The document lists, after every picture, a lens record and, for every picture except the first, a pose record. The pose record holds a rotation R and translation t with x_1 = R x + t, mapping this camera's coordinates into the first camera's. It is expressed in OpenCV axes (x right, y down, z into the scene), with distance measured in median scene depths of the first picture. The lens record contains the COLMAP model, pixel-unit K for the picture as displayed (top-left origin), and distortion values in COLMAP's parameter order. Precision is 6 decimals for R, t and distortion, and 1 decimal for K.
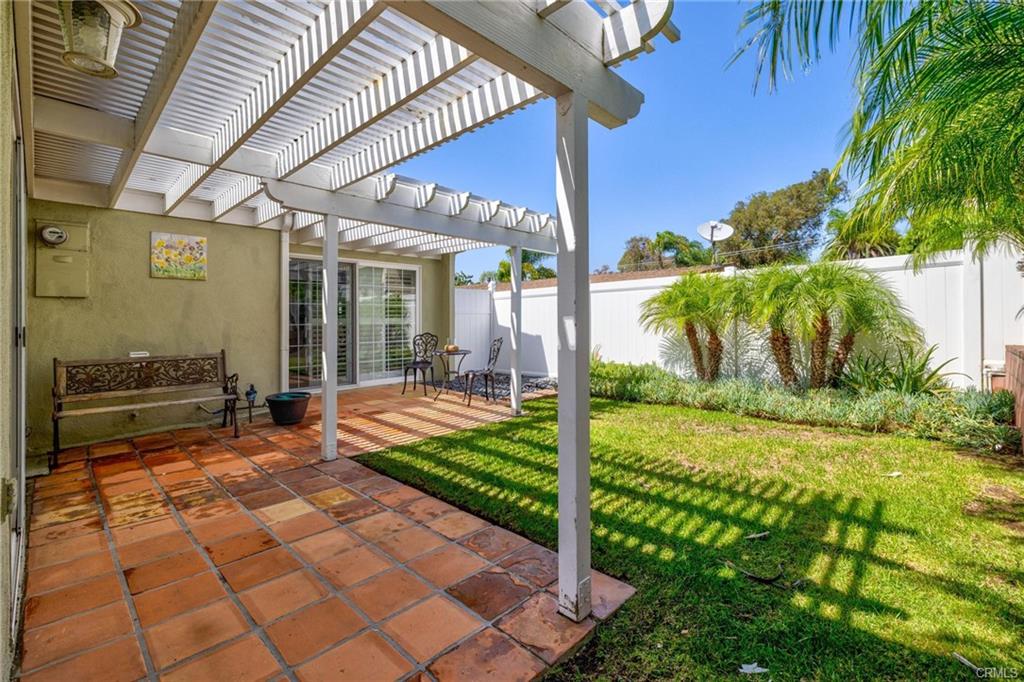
lens RADIAL K [[451.1, 0, 510.8], [0, 451.1, 317.2], [0, 0, 1]] dist [0.000277, 0.000470]
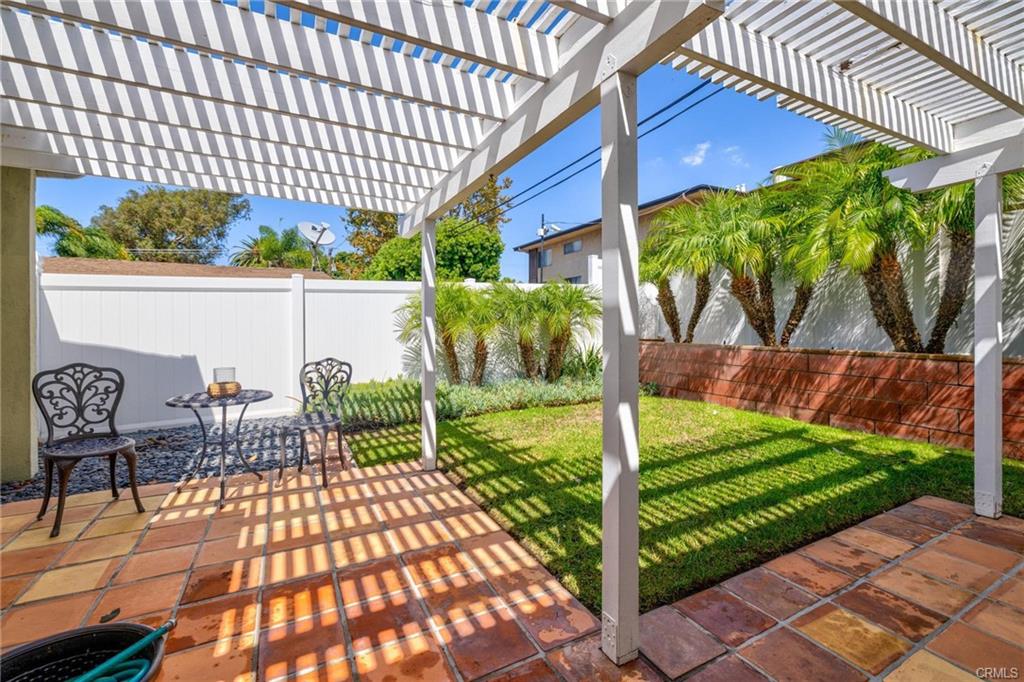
lens RADIAL K [[435.8, 0, 513.4], [0, 435.8, 328.1], [0, 0, 1]] dist [-0.000057, 0.000629]
pose [[0.310276, -0.006785, 0.950622, -1.035748], [0.000476, 0.999976, 0.006982, -0.000796], [-0.950646, -0.001714, 0.310272, 1.208215]]
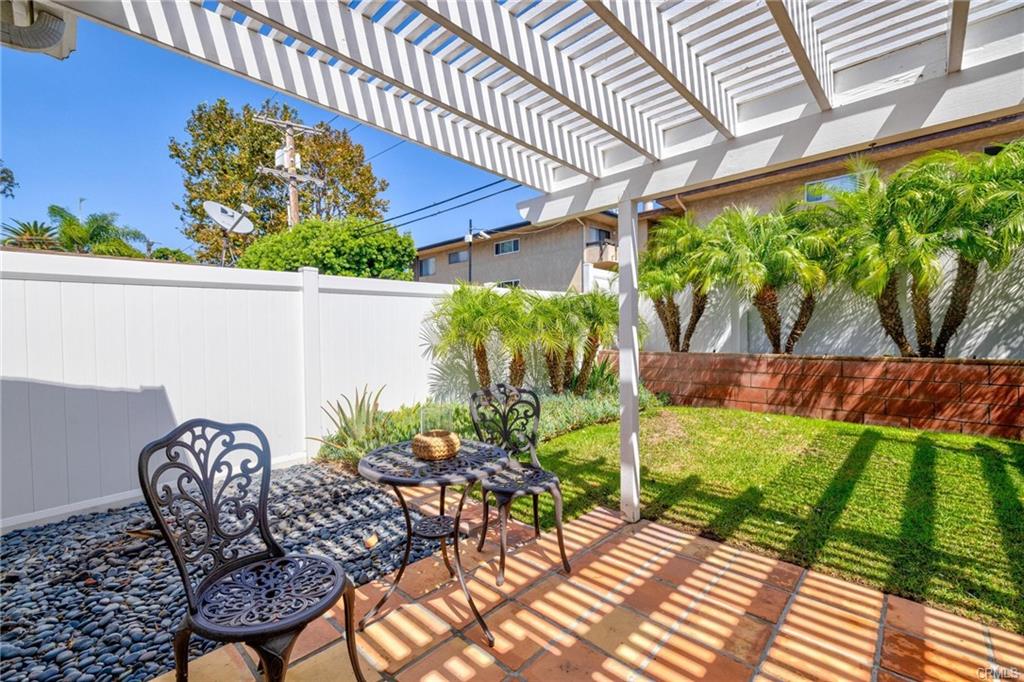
lens RADIAL K [[429.2, 0, 512.0], [0, 429.2, 341.0], [0, 0, 1]] dist [-0.000798, 0.000449]
pose [[-0.018059, -0.013948, 0.999740, -0.889069], [0.005847, 0.999884, 0.014056, -0.006060], [-0.999820, 0.006099, -0.017976, 2.070066]]
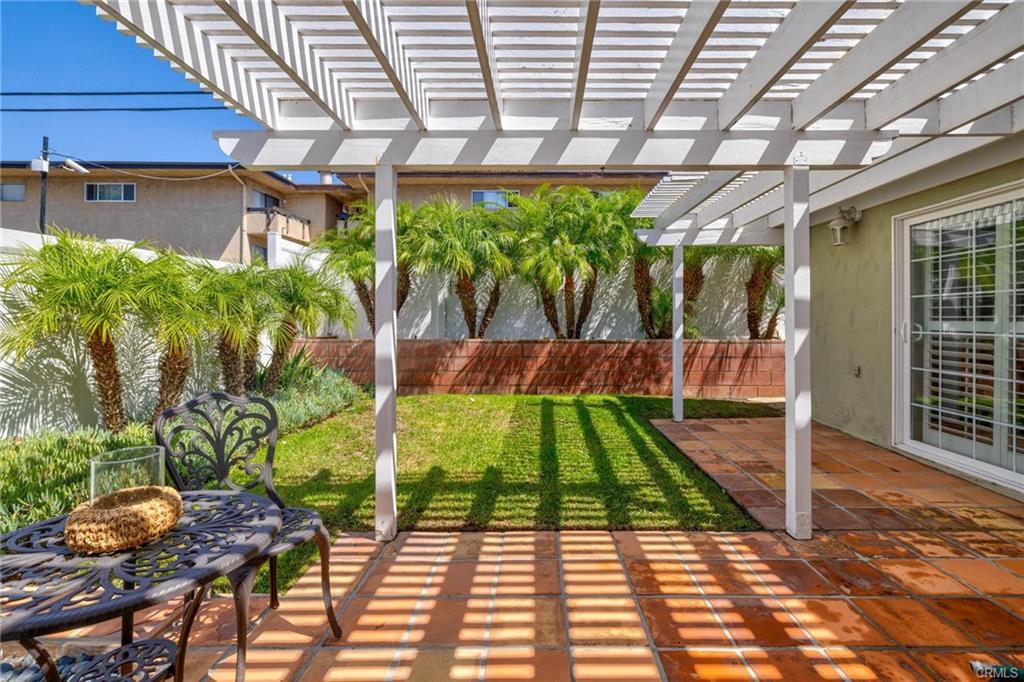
lens RADIAL K [[449.9, 0, 532.4], [0, 449.9, 325.5], [0, 0, 1]] dist [-0.001964, -0.000244]
pose [[-0.700205, -0.007540, 0.713902, -0.752472], [0.000169, 0.999942, 0.010727, -0.002799], [-0.713942, 0.007632, -0.700163, 2.191185]]
